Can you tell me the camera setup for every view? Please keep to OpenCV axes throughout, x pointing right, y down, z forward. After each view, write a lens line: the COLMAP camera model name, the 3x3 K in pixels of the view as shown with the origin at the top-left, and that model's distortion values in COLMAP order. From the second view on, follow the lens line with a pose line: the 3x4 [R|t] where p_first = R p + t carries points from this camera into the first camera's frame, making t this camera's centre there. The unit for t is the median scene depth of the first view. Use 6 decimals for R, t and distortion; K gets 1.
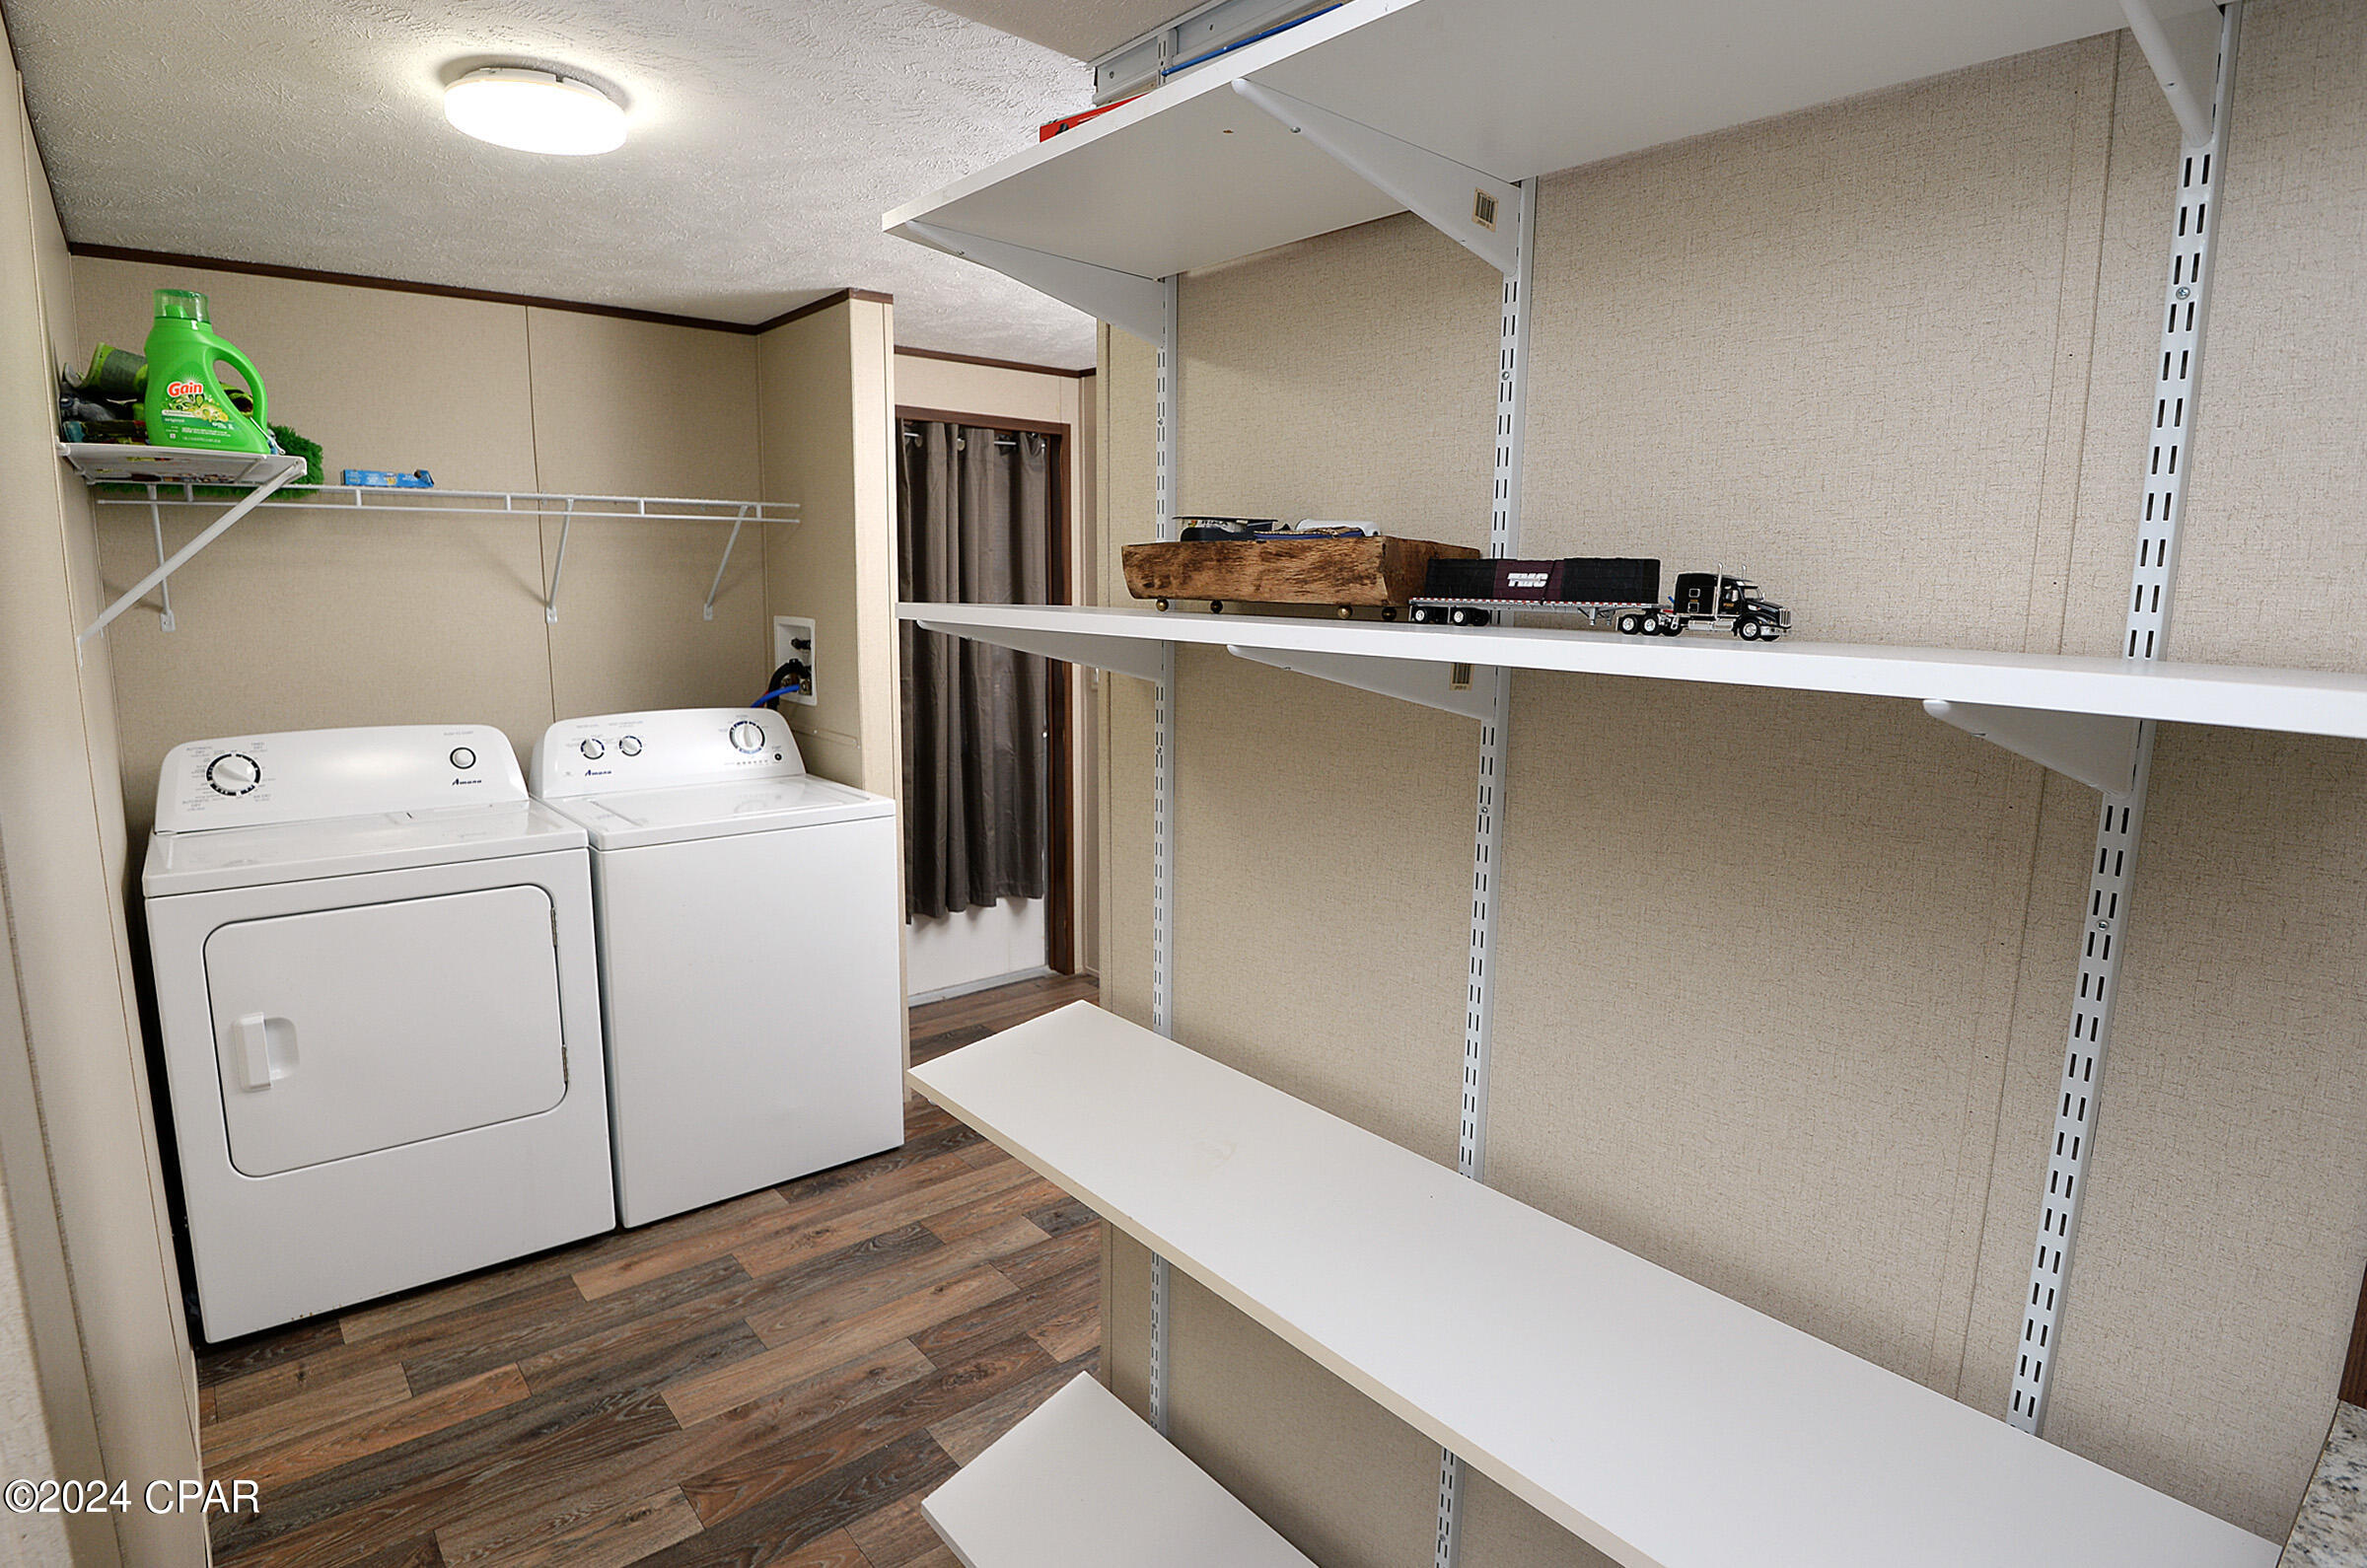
lens RADIAL K [[1207.7, 0, 1184.1], [0, 1207.7, 780.9], [0, 0, 1]] dist [-0.046137, -0.001057]
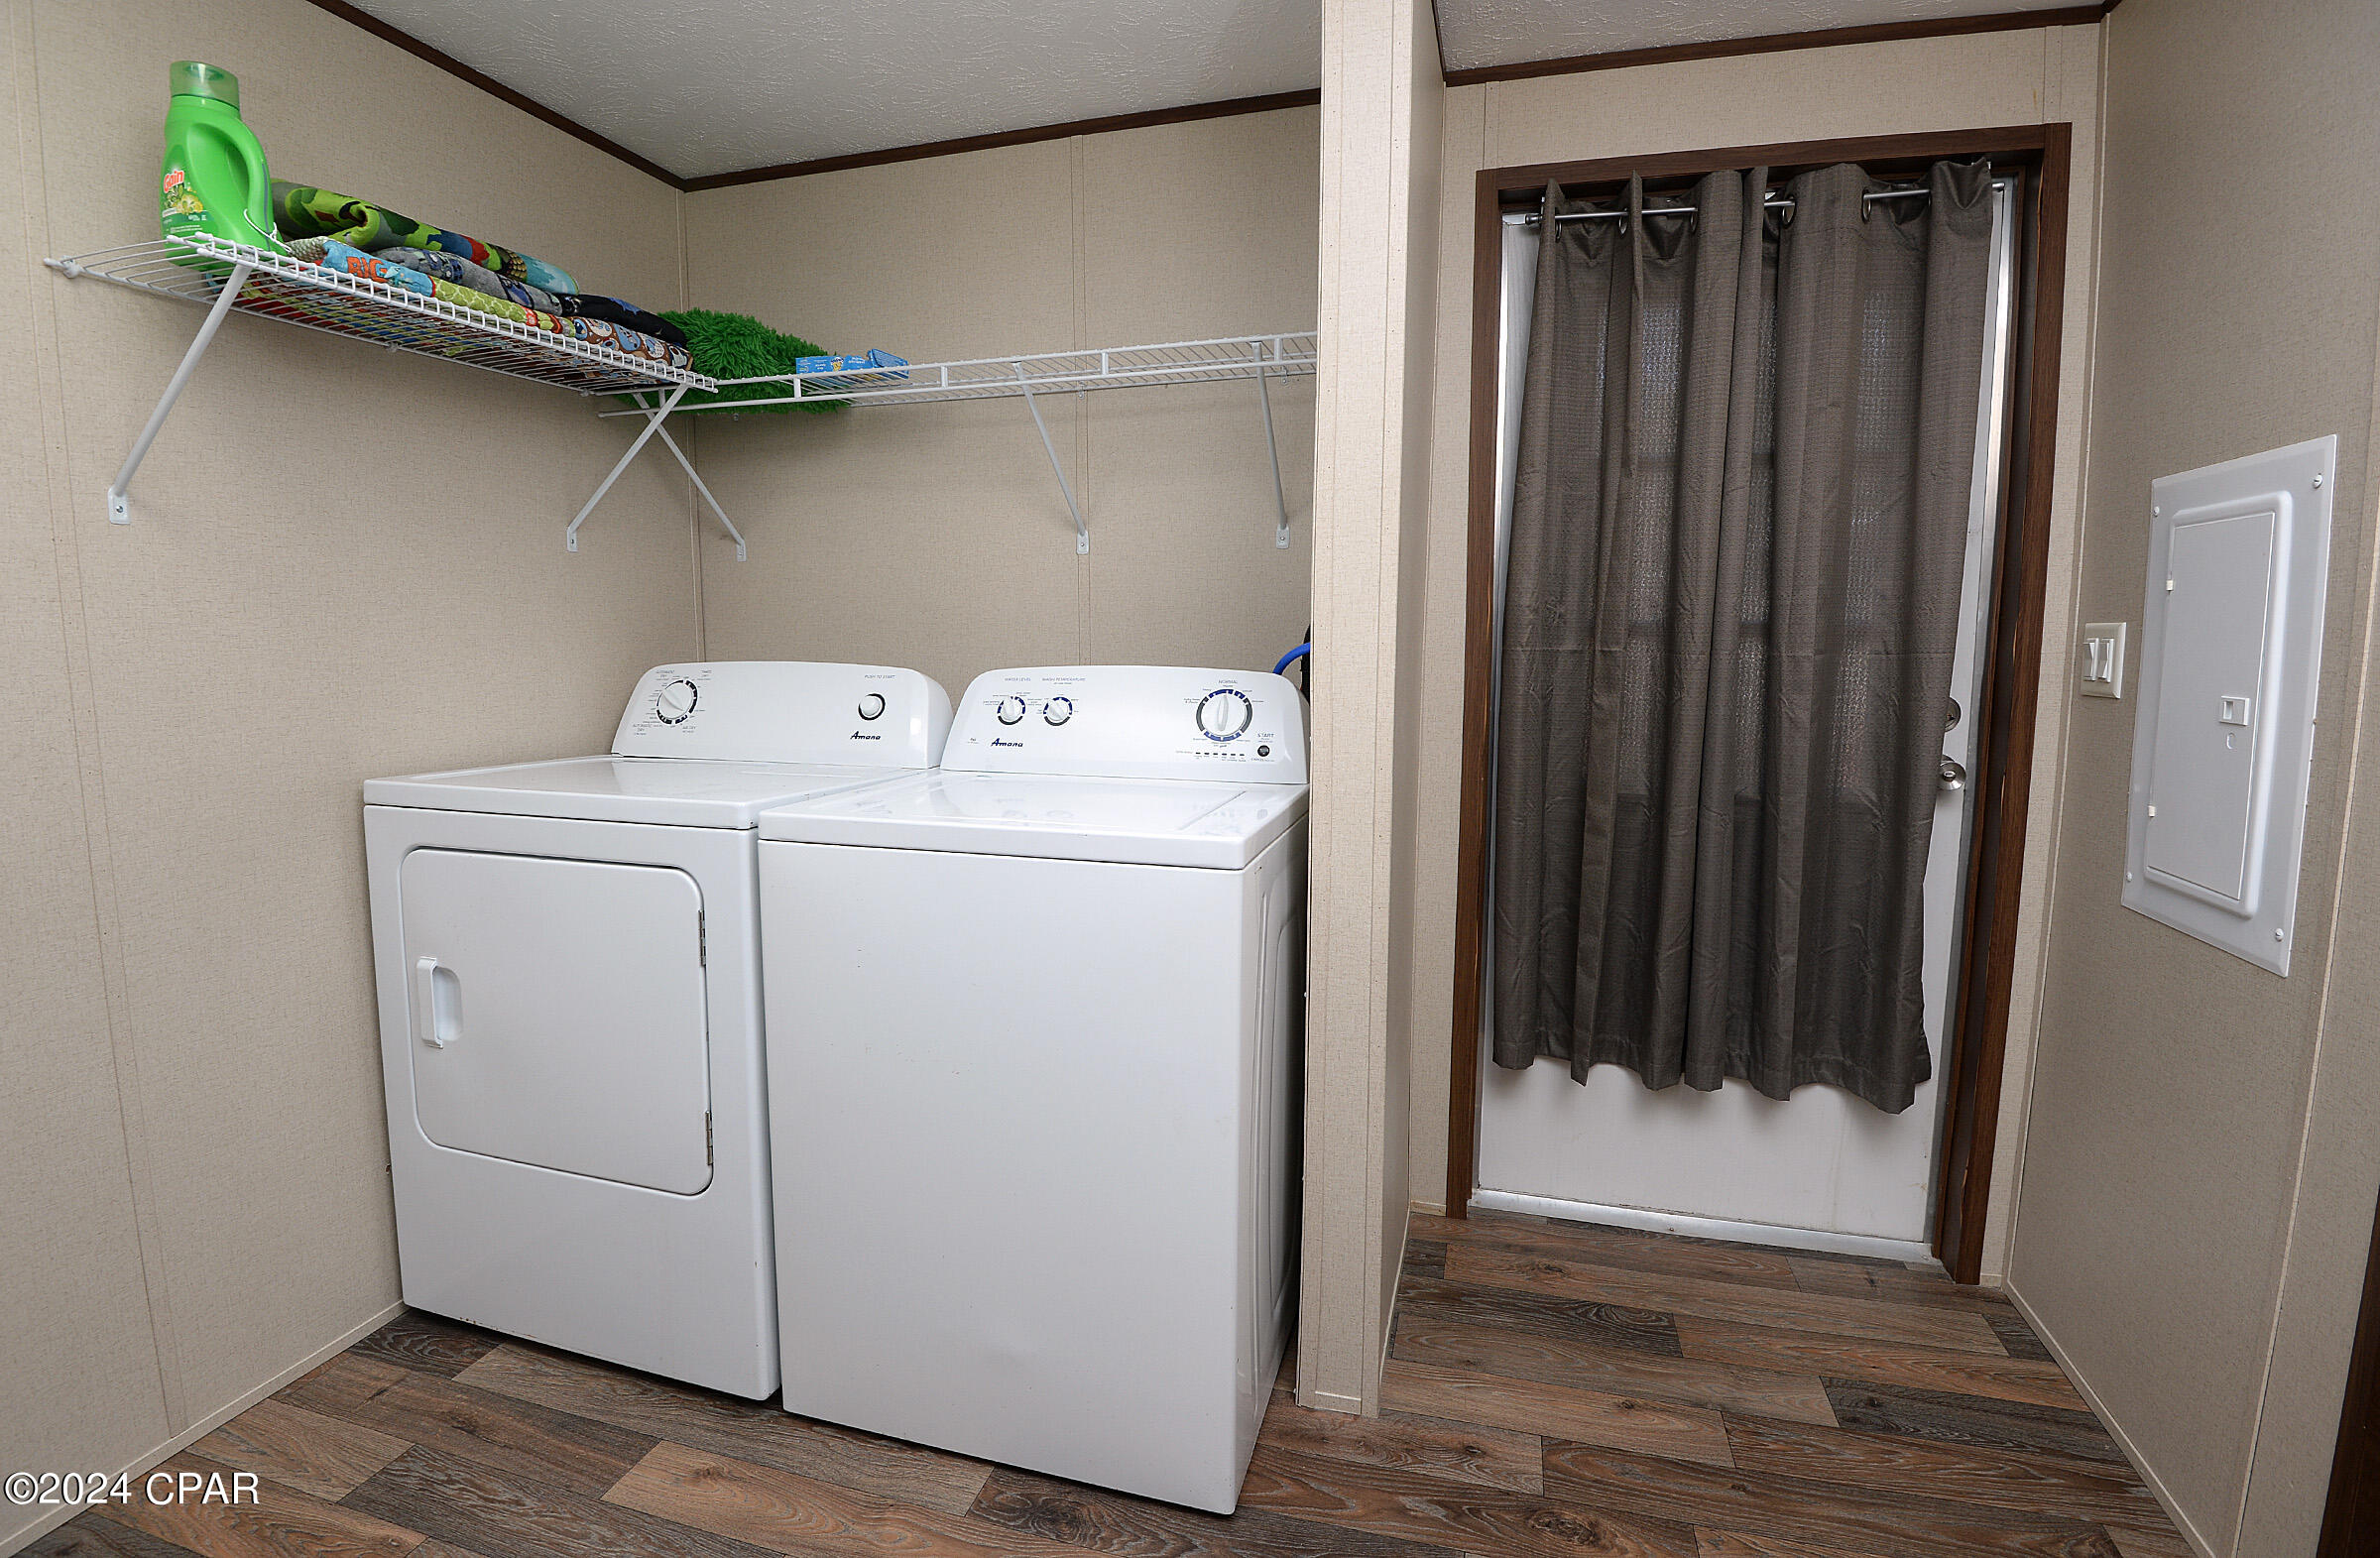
lens RADIAL K [[1118.0, 0, 1183.9], [0, 1118.0, 777.6], [0, 0, 1]] dist [-0.007693, -0.024407]
pose [[0.547694, 0.091919, -0.831614, 0.122219], [-0.130059, 0.991218, 0.023904, -0.016344], [0.826508, 0.095067, 0.554839, 0.714022]]
